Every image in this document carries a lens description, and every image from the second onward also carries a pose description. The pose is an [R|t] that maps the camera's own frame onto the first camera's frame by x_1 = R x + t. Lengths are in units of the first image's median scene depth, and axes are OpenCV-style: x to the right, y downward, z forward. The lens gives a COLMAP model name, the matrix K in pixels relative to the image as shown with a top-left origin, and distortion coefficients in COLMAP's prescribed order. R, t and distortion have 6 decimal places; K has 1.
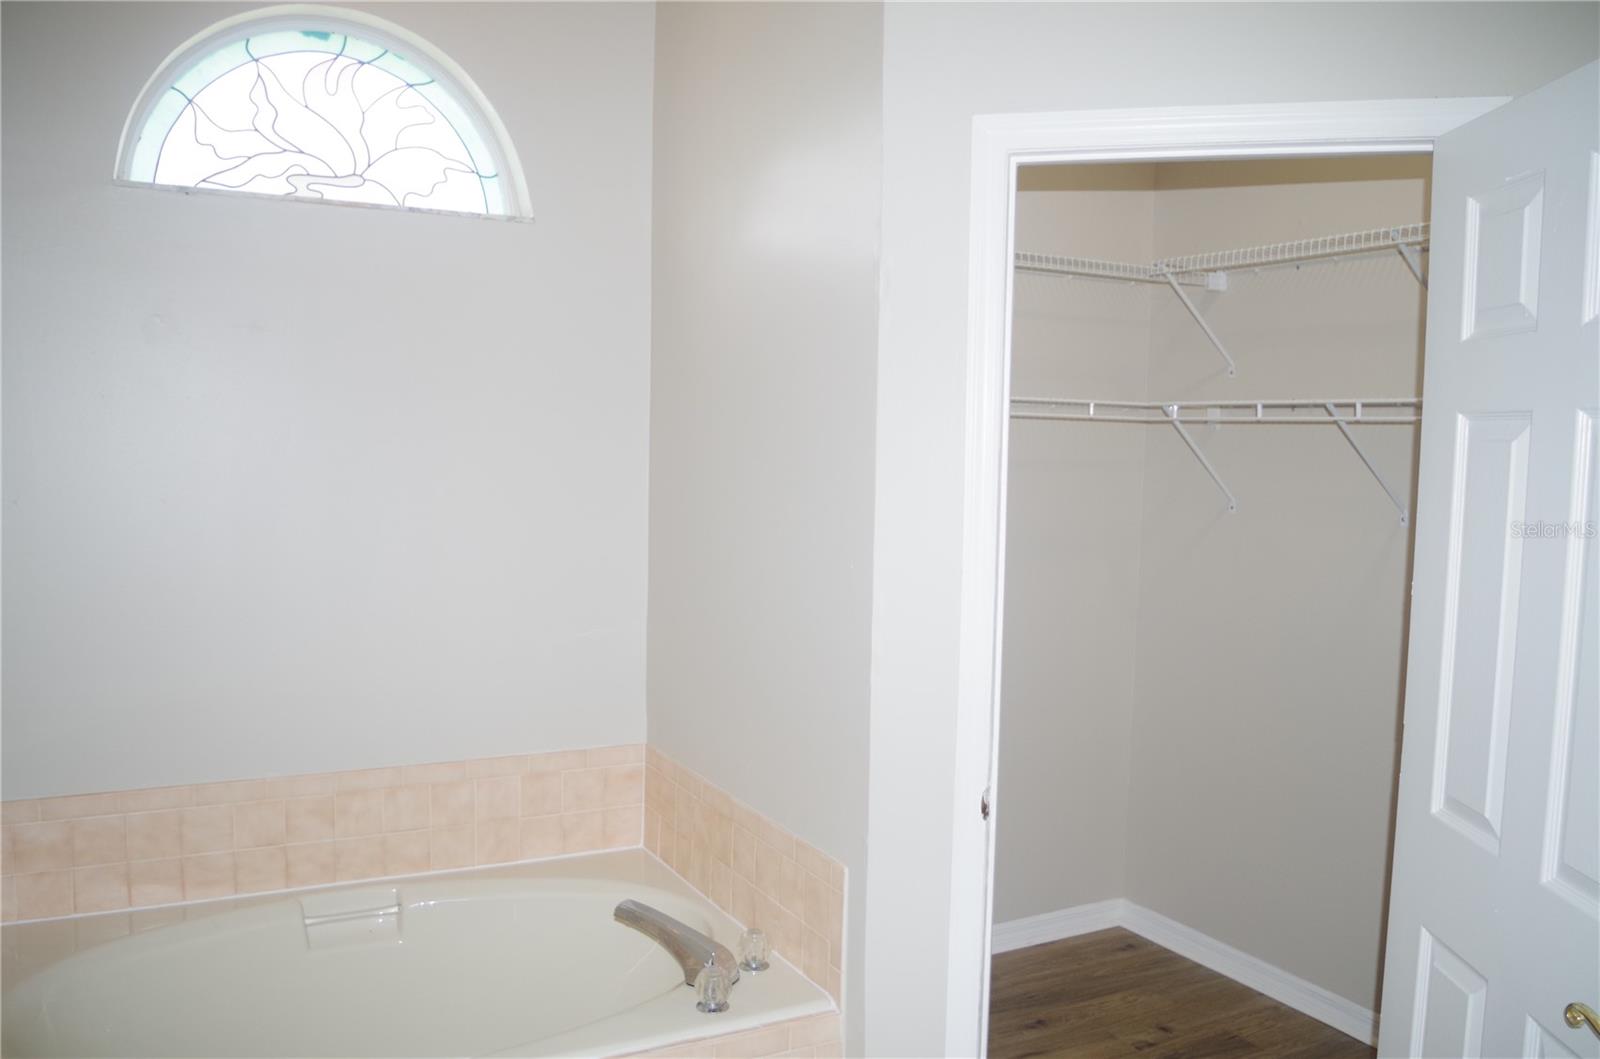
lens RADIAL K [[1247.2, 0, 803.2], [0, 1247.2, 545.4], [0, 0, 1]] dist [-0.090218, 0.044754]
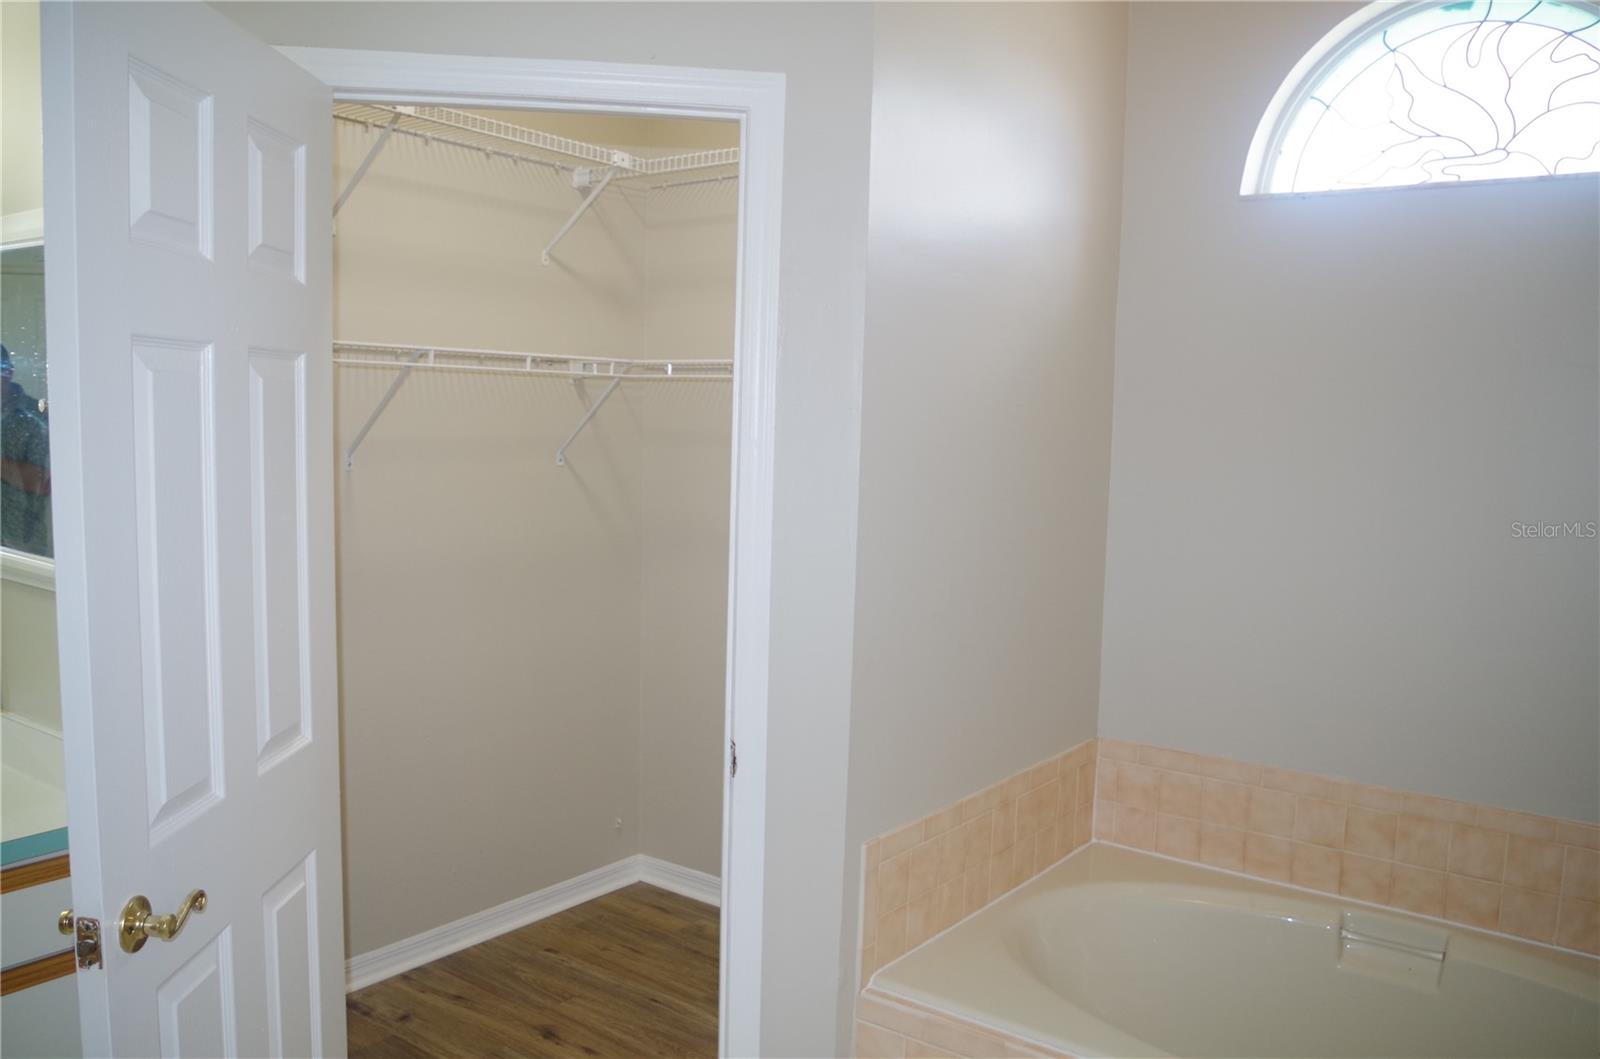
lens RADIAL K [[1247.2, 0, 803.2], [0, 1247.2, 545.4], [0, 0, 1]] dist [-0.090218, 0.044754]
pose [[0.428966, 0.083761, -0.899429, 0.252110], [-0.090204, 0.994687, 0.049610, -0.008548], [0.898805, 0.059851, 0.434243, 0.170907]]
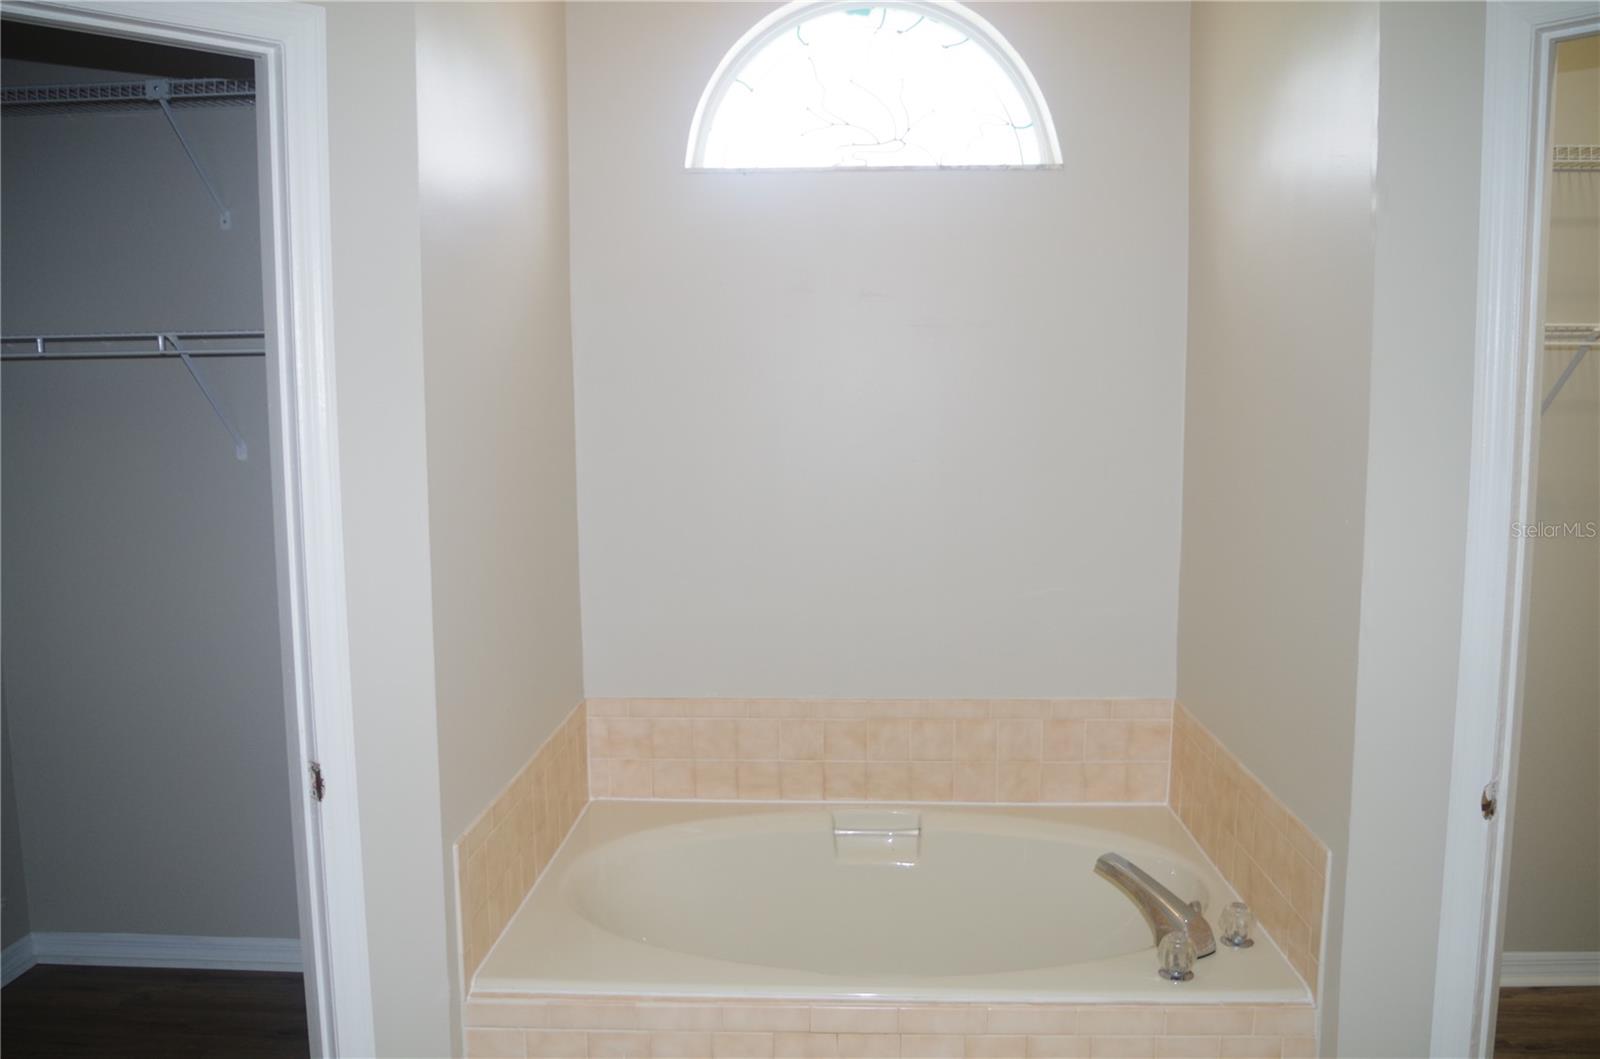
lens RADIAL K [[1247.2, 0, 803.2], [0, 1247.2, 545.4], [0, 0, 1]] dist [-0.090218, 0.044754]
pose [[0.863910, 0.036527, -0.502320, 0.117250], [-0.016056, 0.998857, 0.045021, 0.000660], [0.503390, -0.030829, 0.863509, 0.028831]]
